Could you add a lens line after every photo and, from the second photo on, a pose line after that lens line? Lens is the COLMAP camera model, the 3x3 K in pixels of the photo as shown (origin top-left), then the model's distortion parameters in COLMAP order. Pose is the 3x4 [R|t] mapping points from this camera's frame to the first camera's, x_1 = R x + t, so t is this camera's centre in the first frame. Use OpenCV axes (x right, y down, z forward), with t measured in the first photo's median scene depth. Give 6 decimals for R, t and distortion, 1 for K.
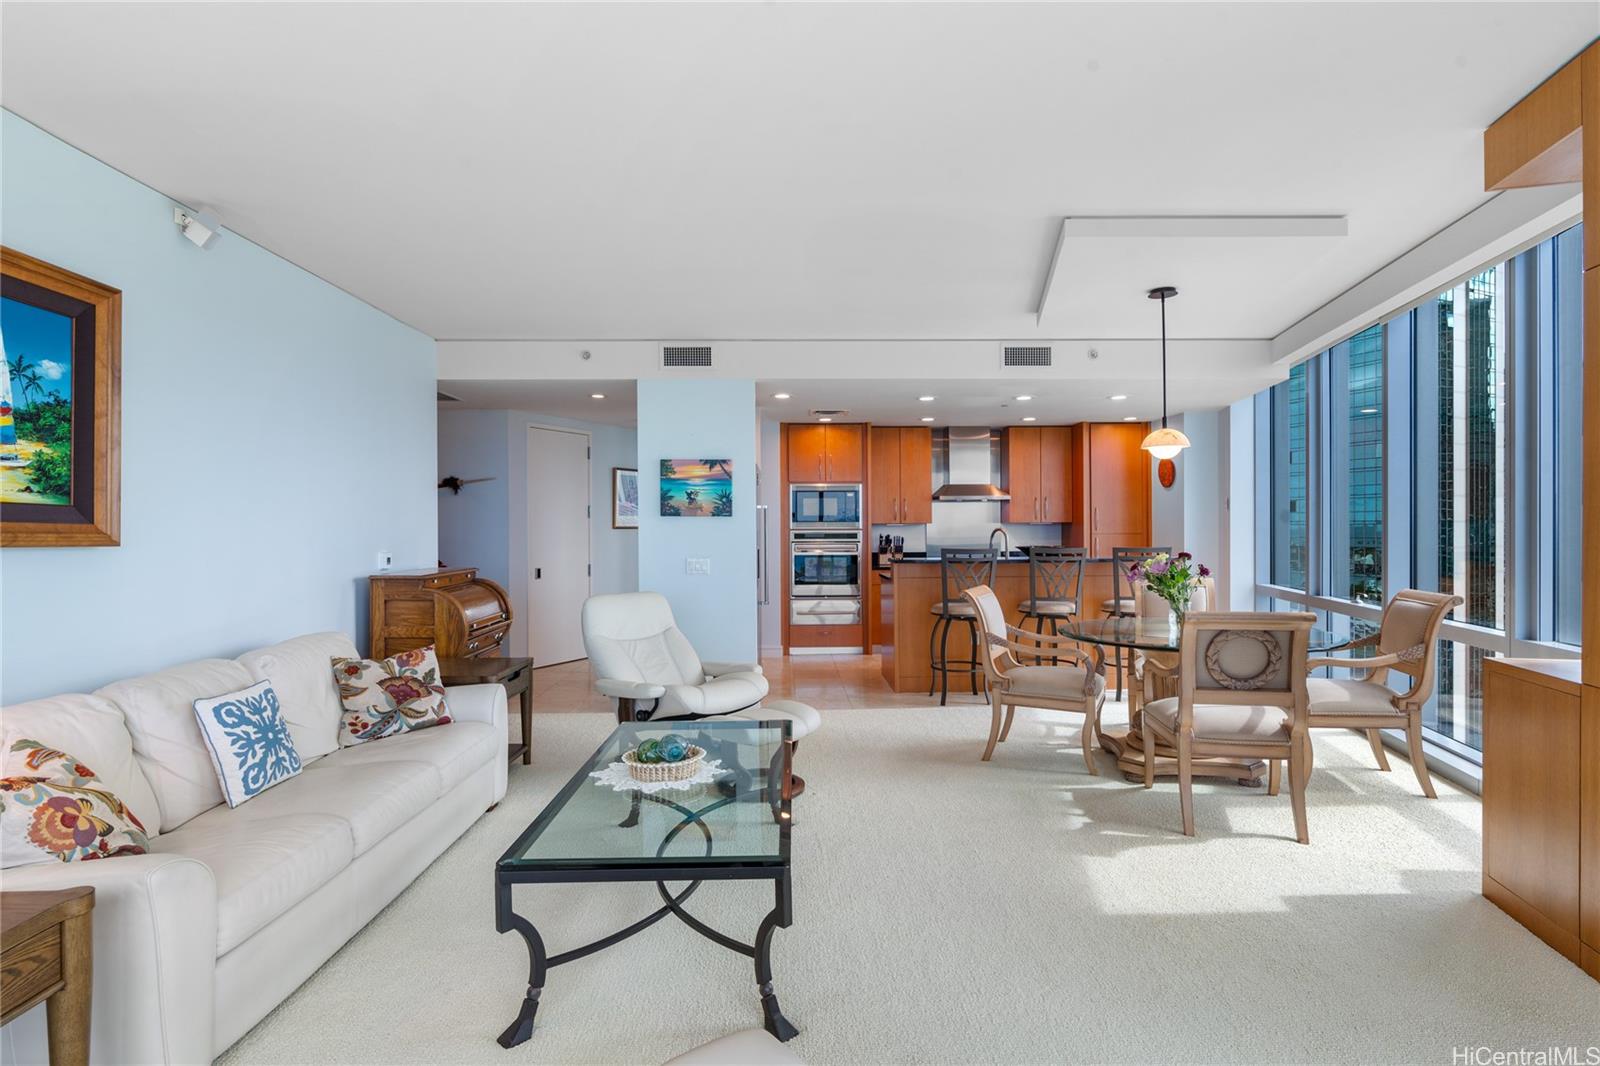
lens RADIAL K [[788.6, 0, 797.9], [0, 788.6, 532.1], [0, 0, 1]] dist [-0.010438, 0.006112]
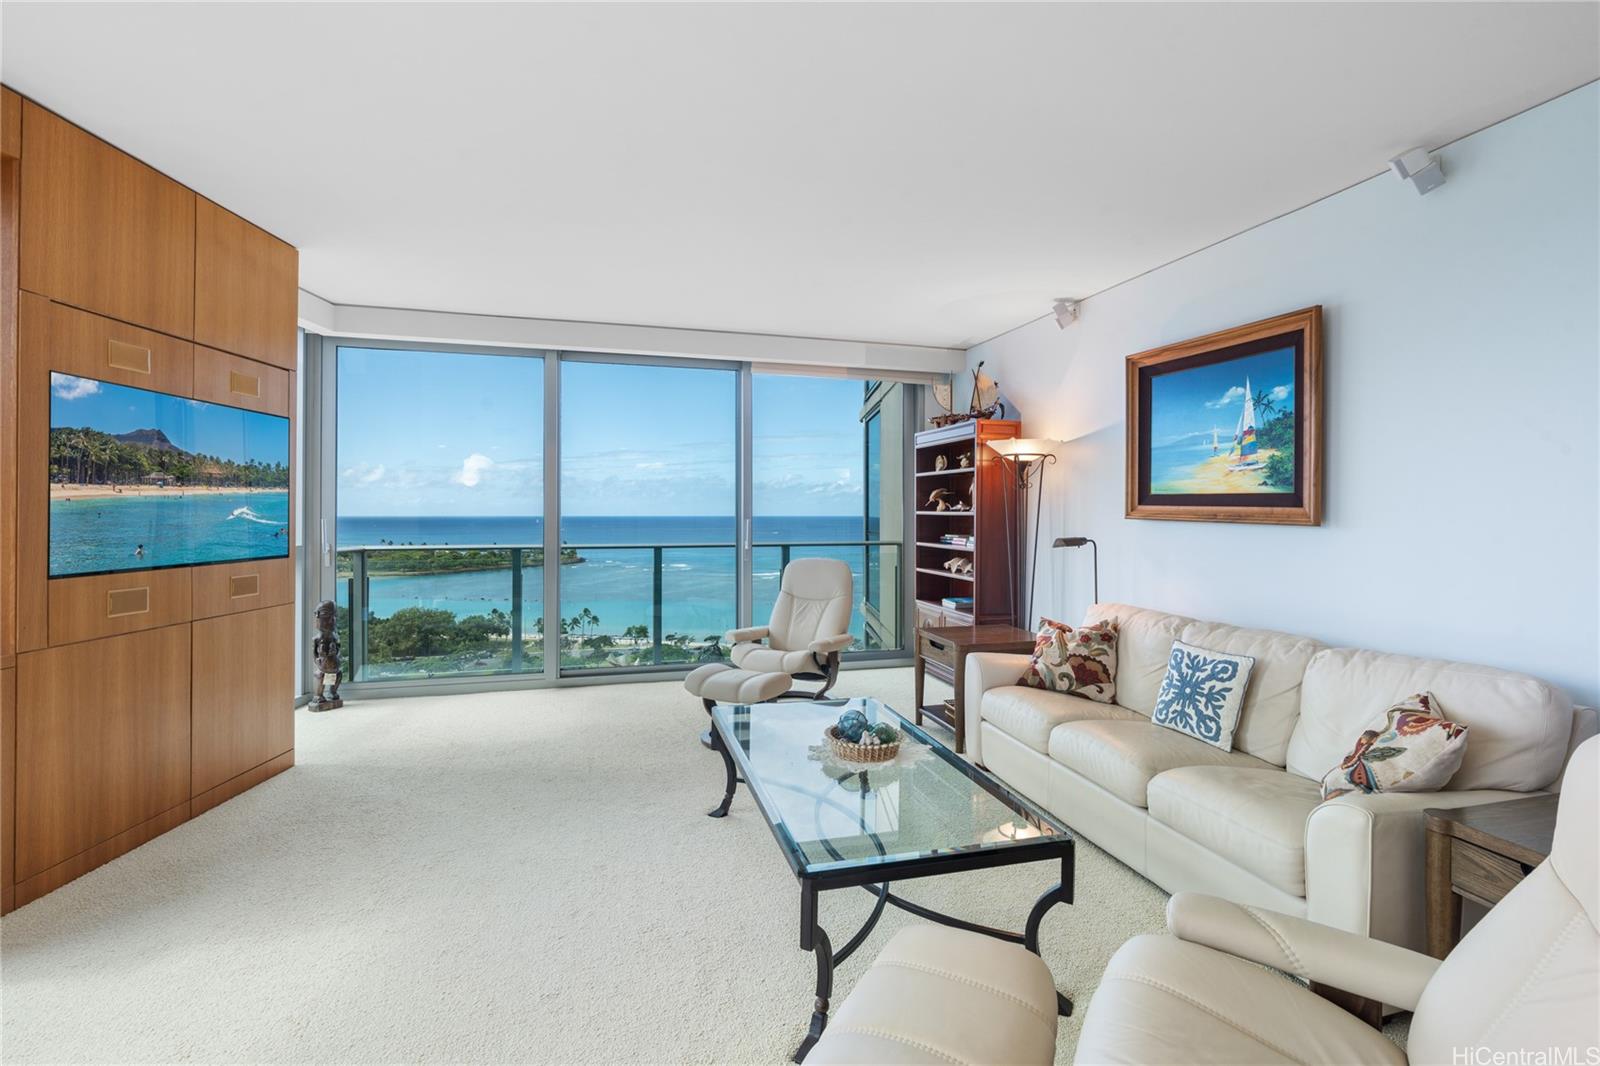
lens RADIAL K [[731.1, 0, 809.5], [0, 731.1, 509.9], [0, 0, 1]] dist [-0.013910, 0.003893]
pose [[-0.966911, 0.004206, -0.255081, 0.091534], [0.002981, 0.999982, 0.005191, -0.009343], [0.255098, 0.004258, -0.966906, 1.242082]]
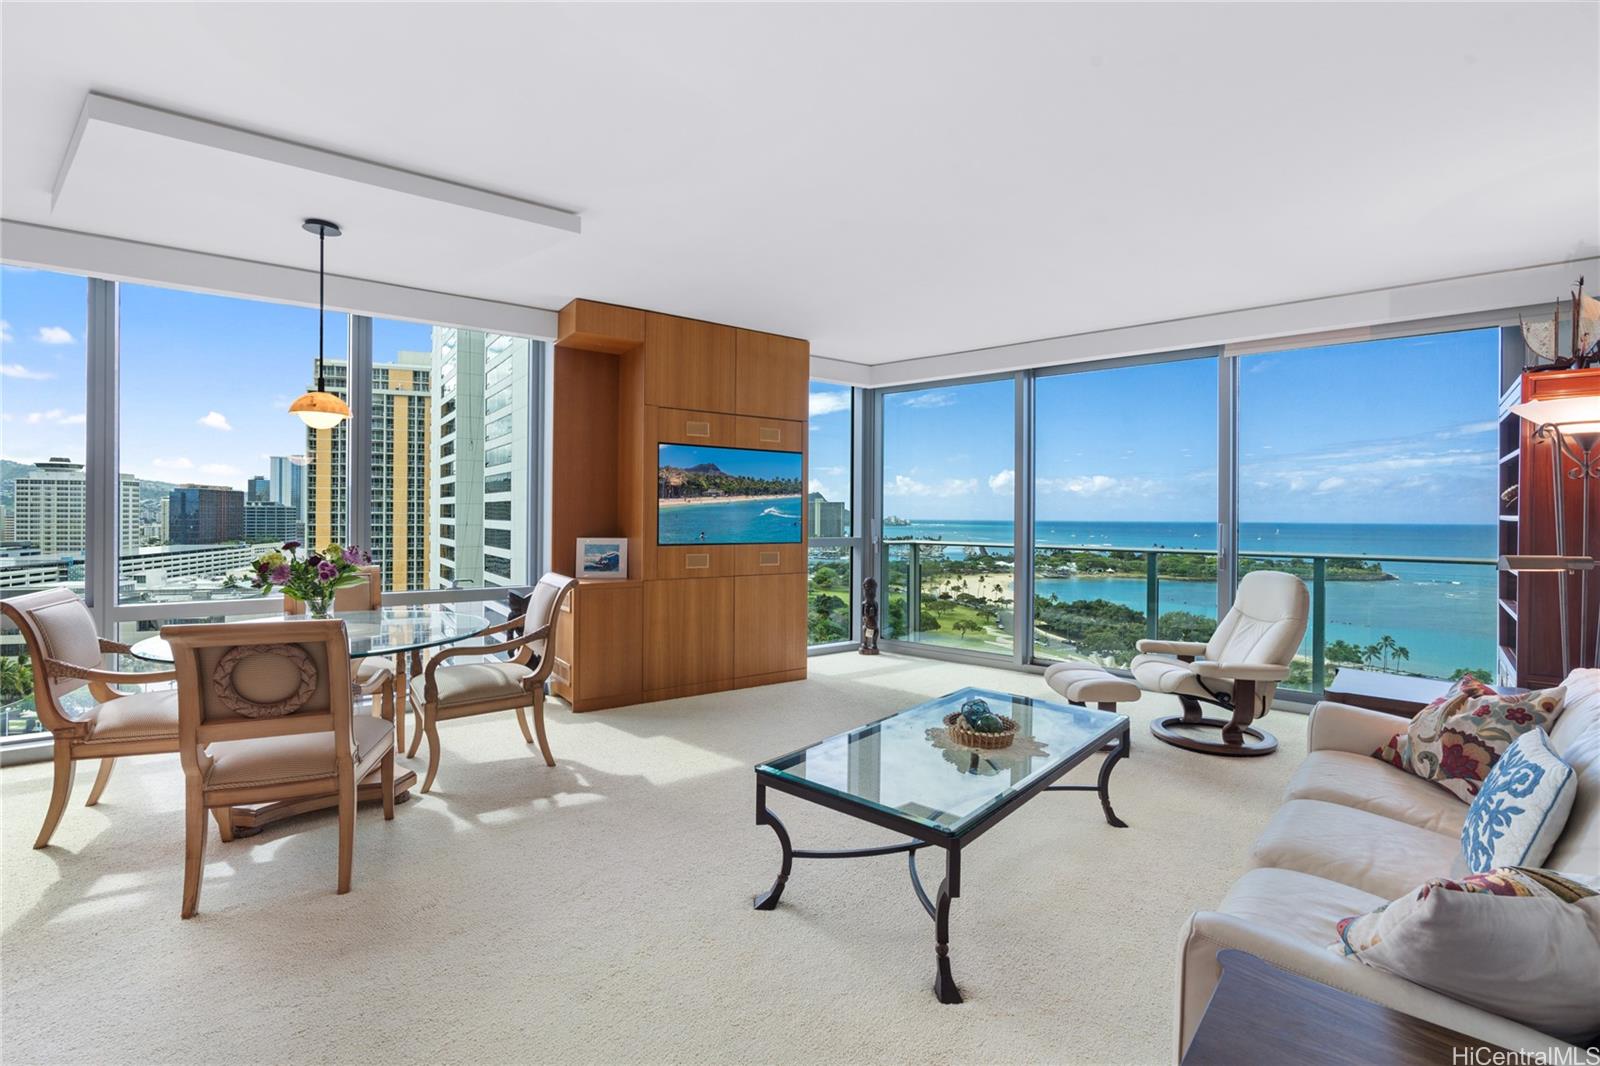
lens RADIAL K [[731.1, 0, 798.0], [0, 731.1, 514.9], [0, 0, 1]] dist [-0.013910, 0.003893]
pose [[-0.744222, 0.000957, 0.667932, -0.424414], [0.002781, 0.999995, 0.001665, -0.003738], [-0.667927, 0.003097, -0.744220, 1.253450]]
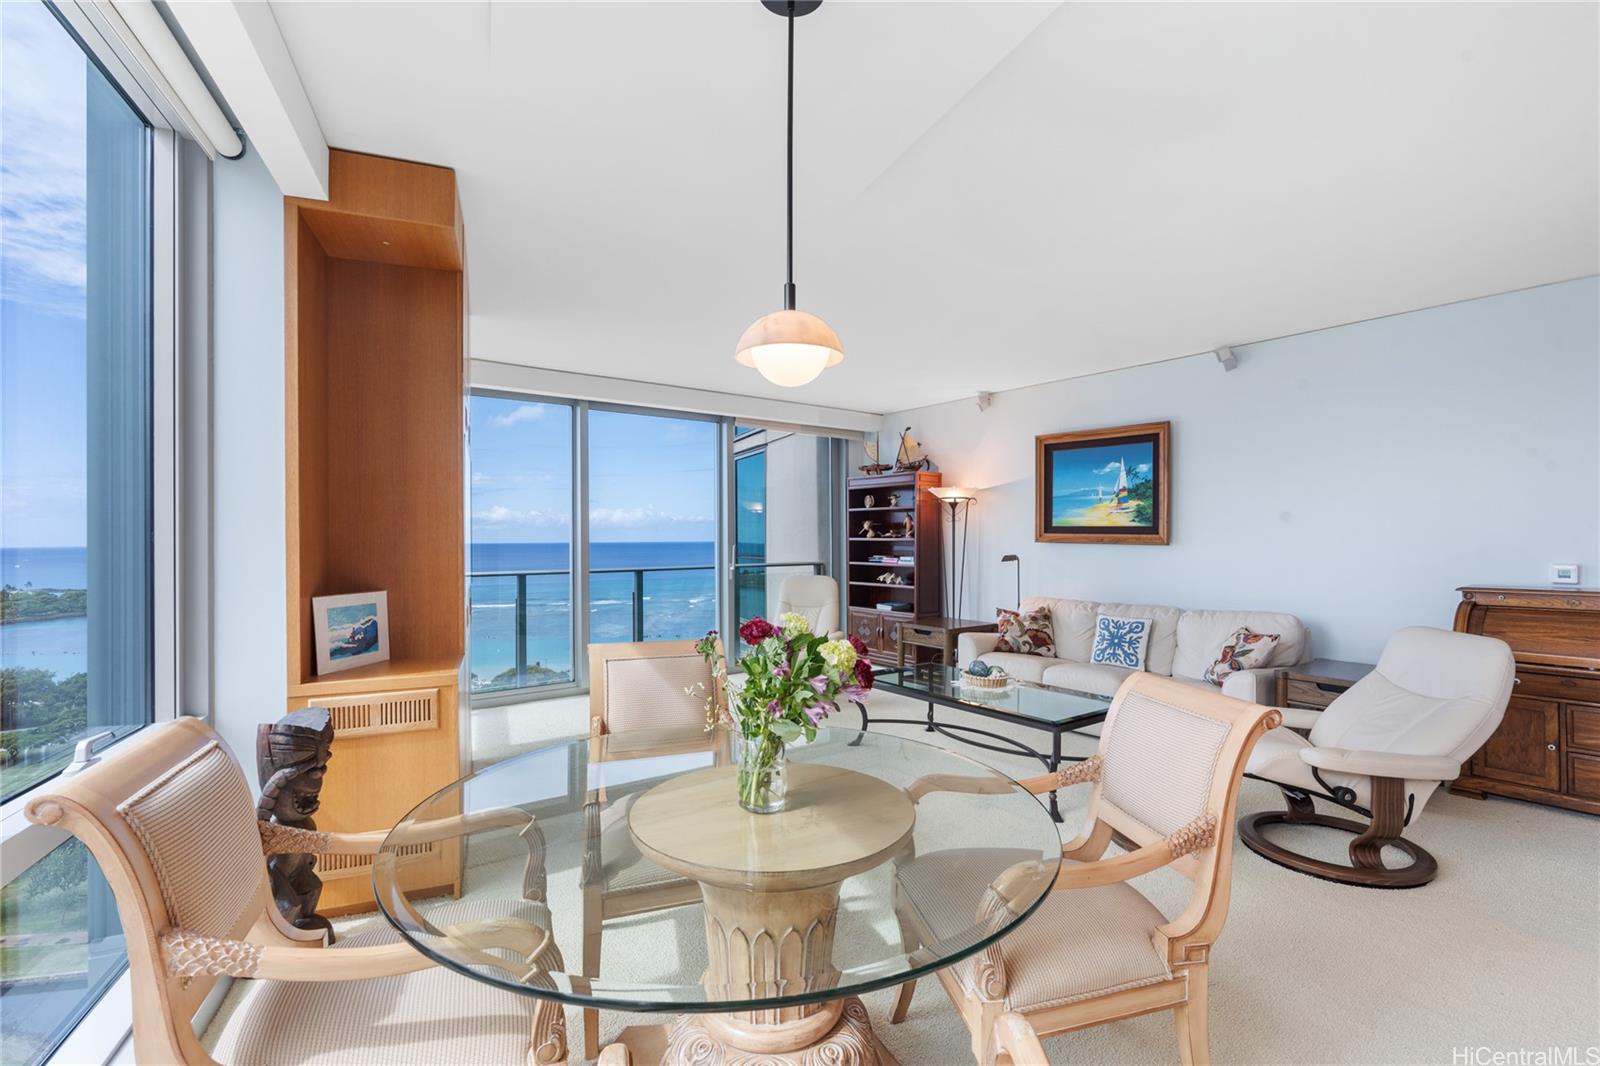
lens RADIAL K [[731.1, 0, 793.3], [0, 731.1, 530.5], [0, 0, 1]] dist [-0.013910, 0.003893]
pose [[-0.818117, 0.002710, -0.575046, 0.700037], [0.004769, 0.999986, -0.002072, -0.014415], [0.575032, -0.004438, -0.818119, 1.342918]]
